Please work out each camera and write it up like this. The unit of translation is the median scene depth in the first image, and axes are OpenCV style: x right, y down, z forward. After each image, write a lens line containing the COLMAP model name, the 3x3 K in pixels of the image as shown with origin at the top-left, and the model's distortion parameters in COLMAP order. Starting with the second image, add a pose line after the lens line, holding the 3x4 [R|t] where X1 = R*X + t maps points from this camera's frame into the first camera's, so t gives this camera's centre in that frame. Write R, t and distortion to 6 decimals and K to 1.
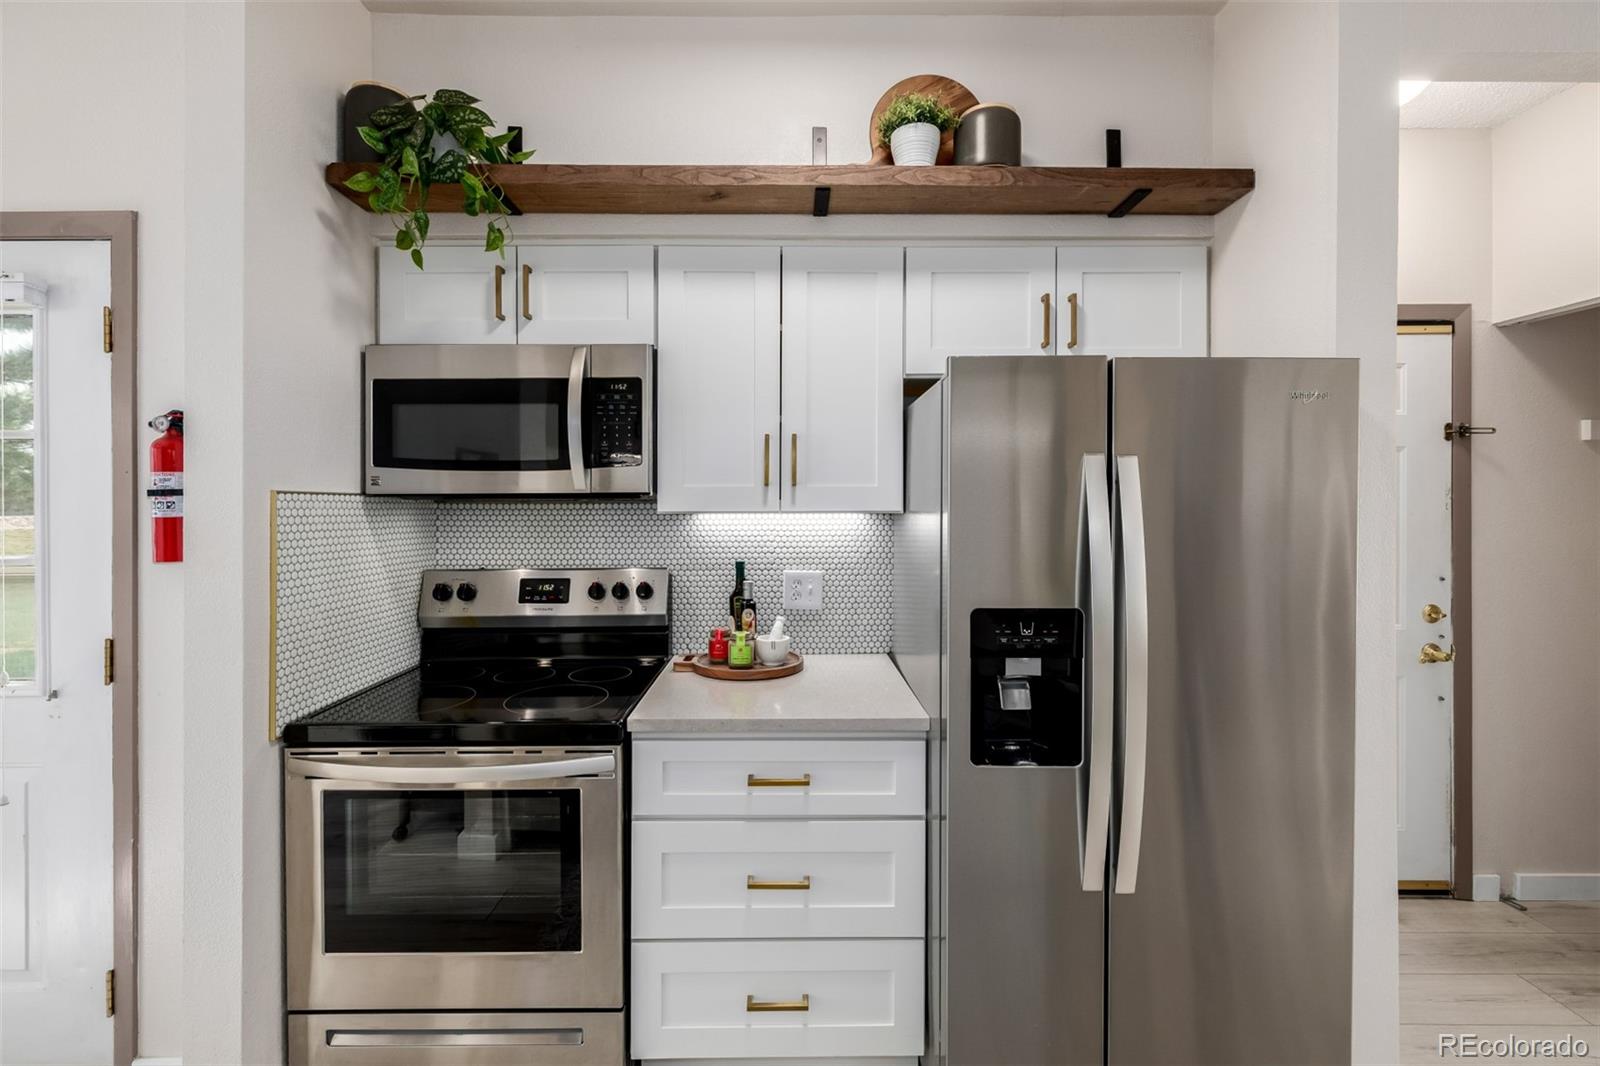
lens RADIAL K [[680.7, 0, 790.1], [0, 680.7, 510.2], [0, 0, 1]] dist [0.001675, -0.000393]
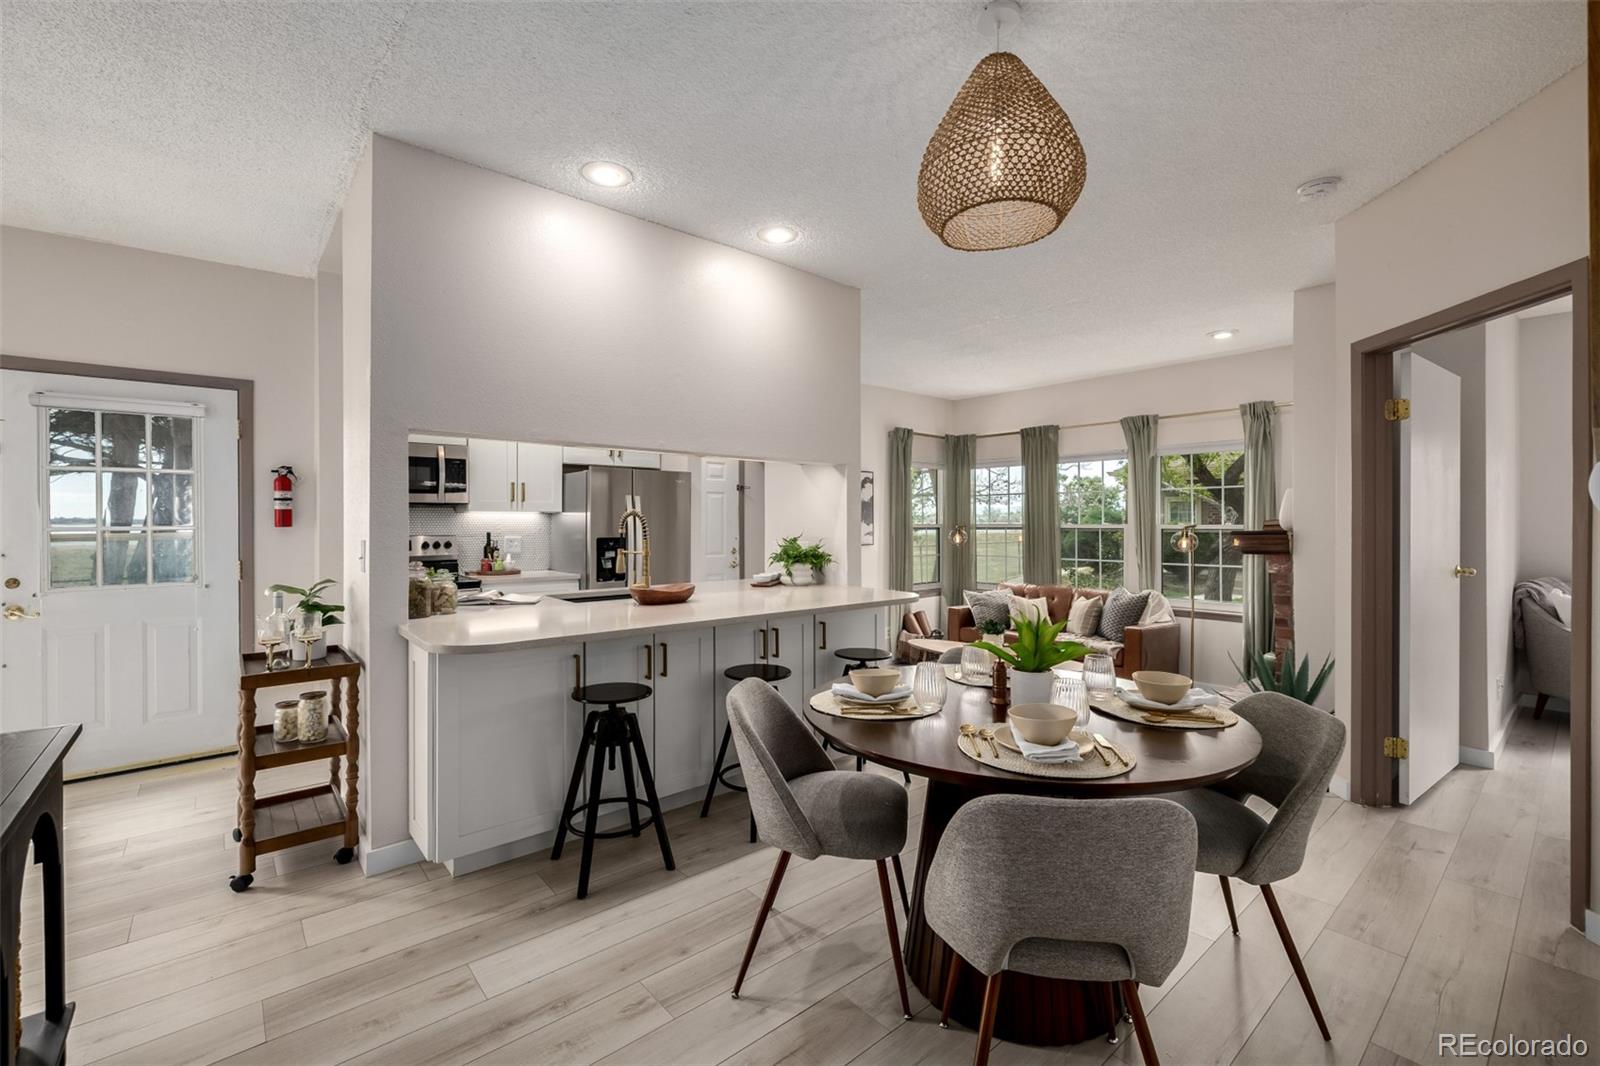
lens RADIAL K [[680.7, 0, 790.1], [0, 680.7, 510.2], [0, 0, 1]] dist [0.001675, -0.000393]
pose [[0.772367, 0.012614, 0.635052, -0.810440], [0.004604, 0.999665, -0.025456, 0.065375], [-0.635160, 0.022586, 0.772050, -1.595171]]
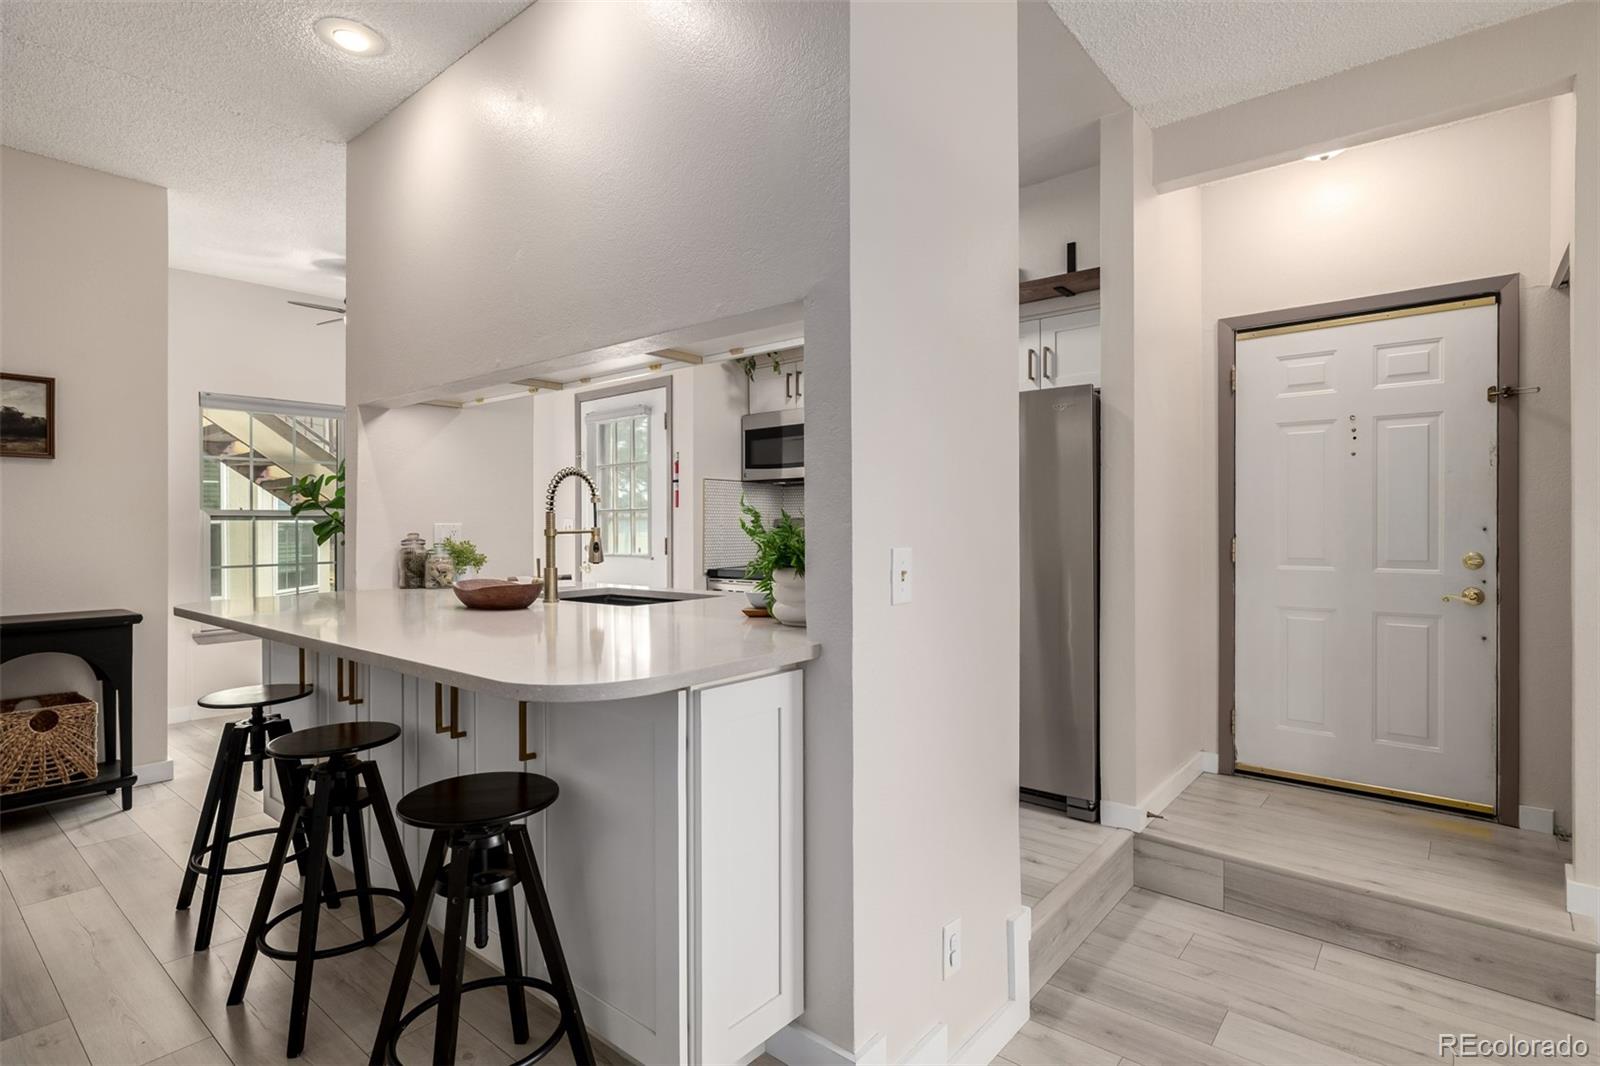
lens RADIAL K [[800.0, 0, 798.1], [0, 800.0, 512.4], [0, 0, 1]] dist [-0.005316, 0.001281]
pose [[0.759787, -0.010876, -0.650081, 1.111442], [0.000459, 0.999869, -0.016192, 0.110294], [0.650172, 0.012004, 0.759692, -0.806338]]
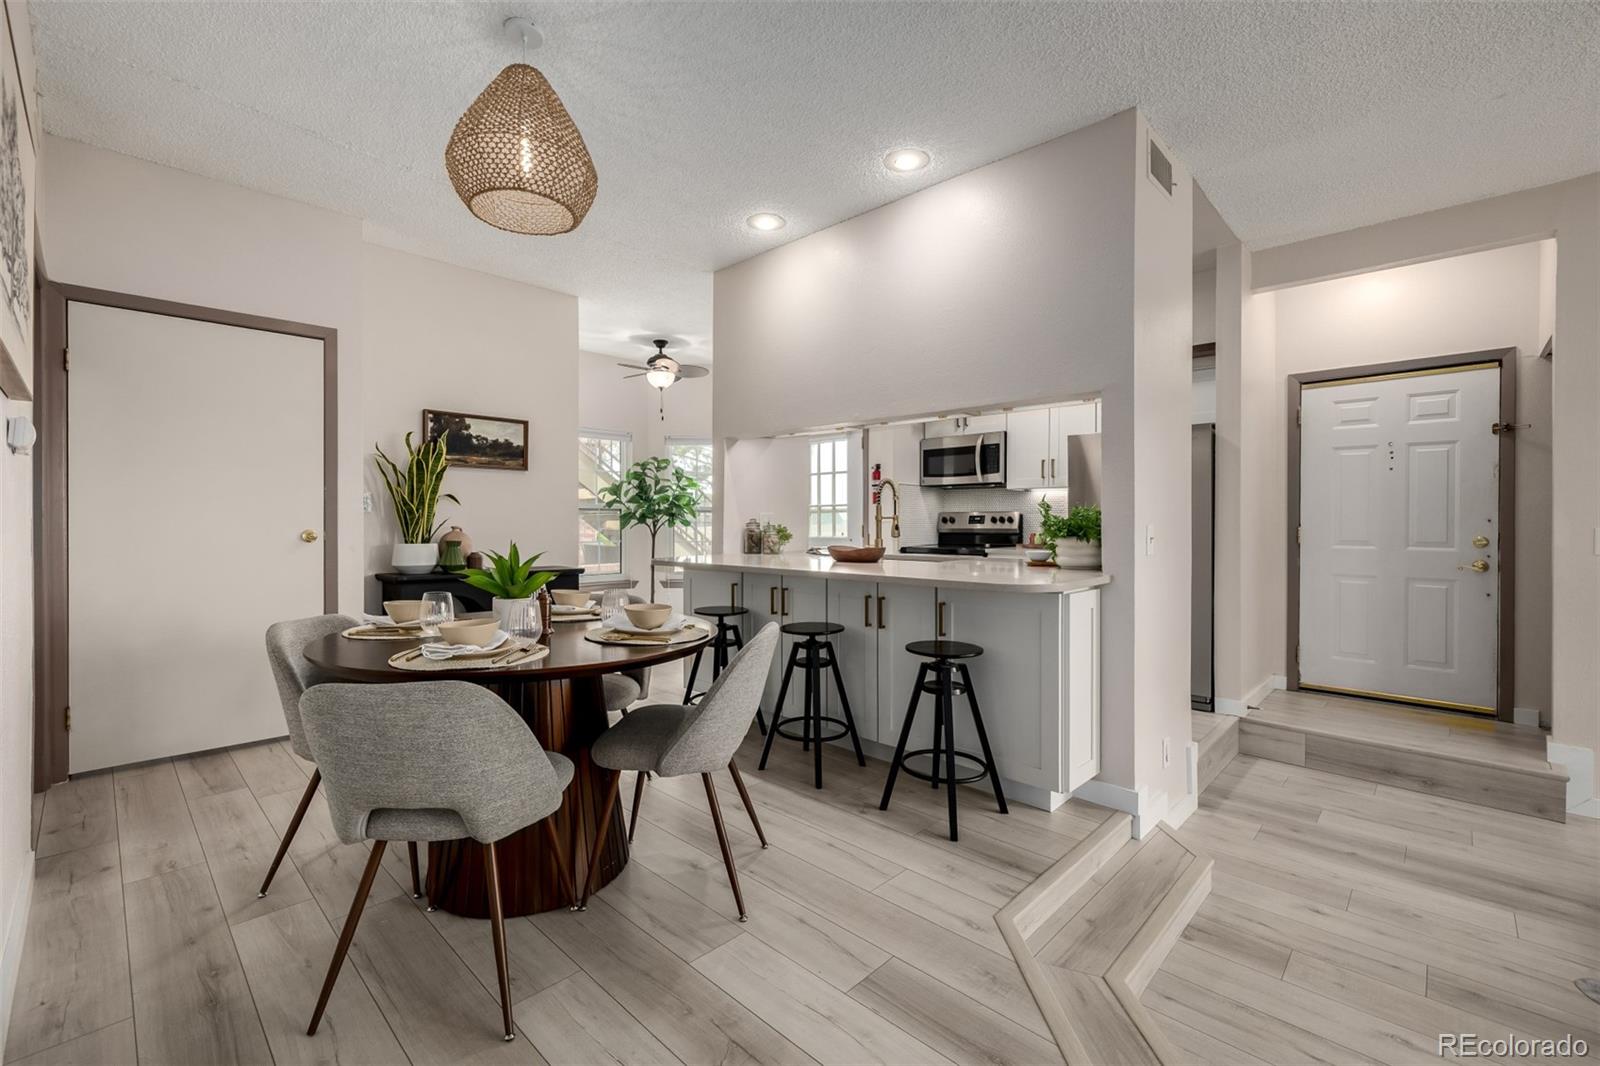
lens RADIAL K [[680.7, 0, 790.1], [0, 680.7, 510.2], [0, 0, 1]] dist [0.001675, -0.000393]
pose [[0.705952, -0.006408, -0.708230, 1.087258], [-0.006692, 0.999854, -0.015716, 0.131457], [0.708228, 0.015834, 0.705806, -1.522888]]
